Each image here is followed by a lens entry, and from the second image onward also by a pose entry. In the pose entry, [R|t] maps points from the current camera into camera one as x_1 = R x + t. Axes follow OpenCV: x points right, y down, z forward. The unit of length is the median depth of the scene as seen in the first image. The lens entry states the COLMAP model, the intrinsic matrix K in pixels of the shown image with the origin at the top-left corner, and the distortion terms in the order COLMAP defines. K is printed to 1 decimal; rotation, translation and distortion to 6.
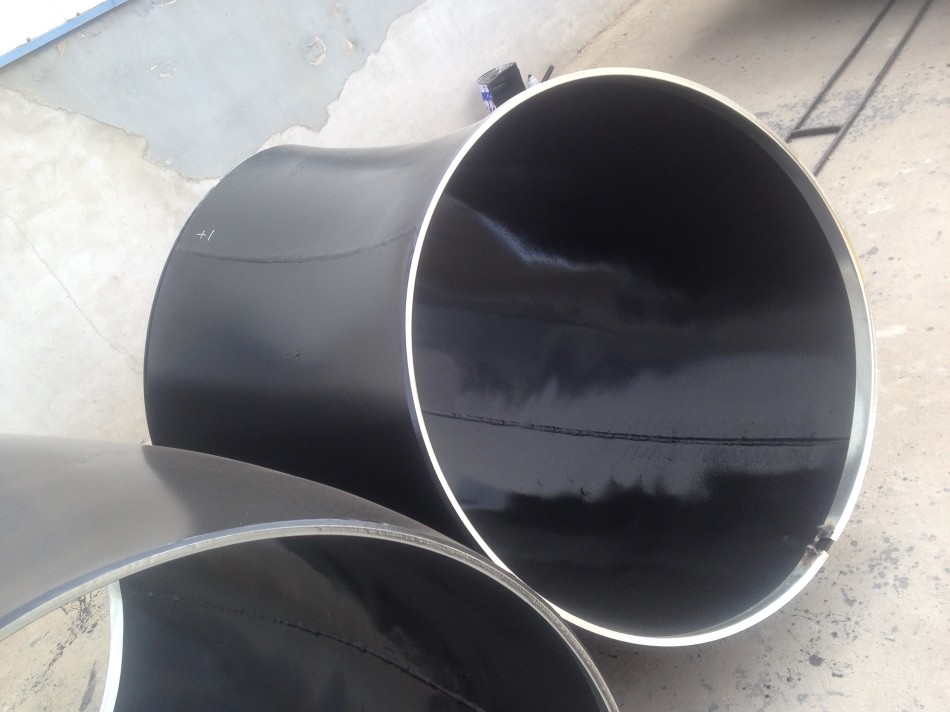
lens RADIAL K [[879.5, 0, 475.0], [0, 879.5, 356.0], [0, 0, 1]] dist [0.186235, -0.312884]
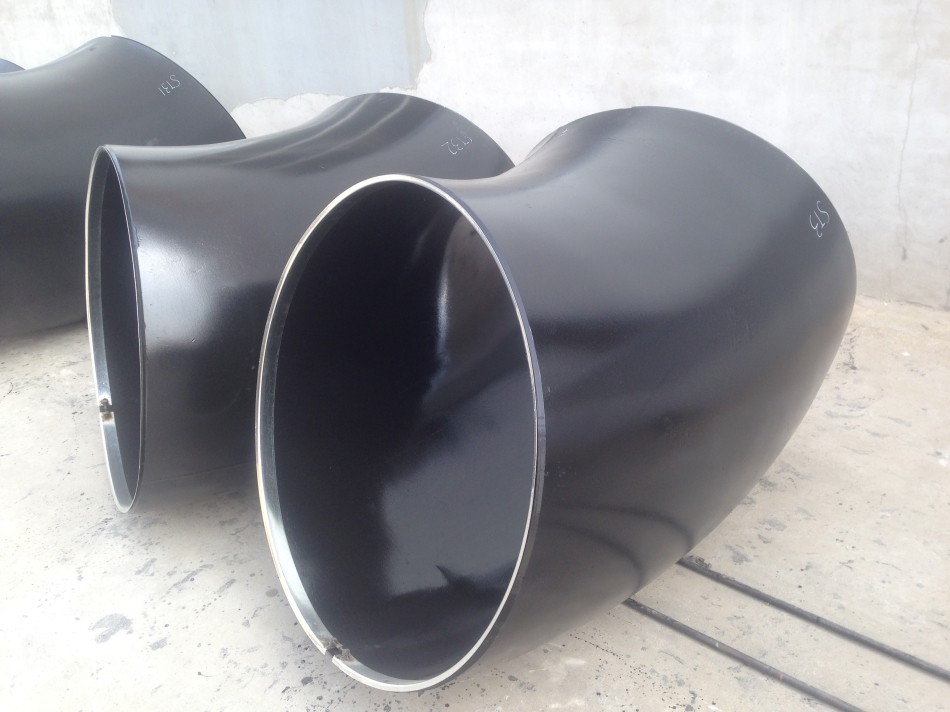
lens RADIAL K [[879.5, 0, 475.0], [0, 879.5, 356.0], [0, 0, 1]] dist [0.186235, -0.312884]
pose [[-0.063165, 0.750227, -0.658156, 0.434536], [-0.426369, 0.575974, 0.697469, -0.442335], [0.902341, 0.324672, 0.283492, 0.380128]]
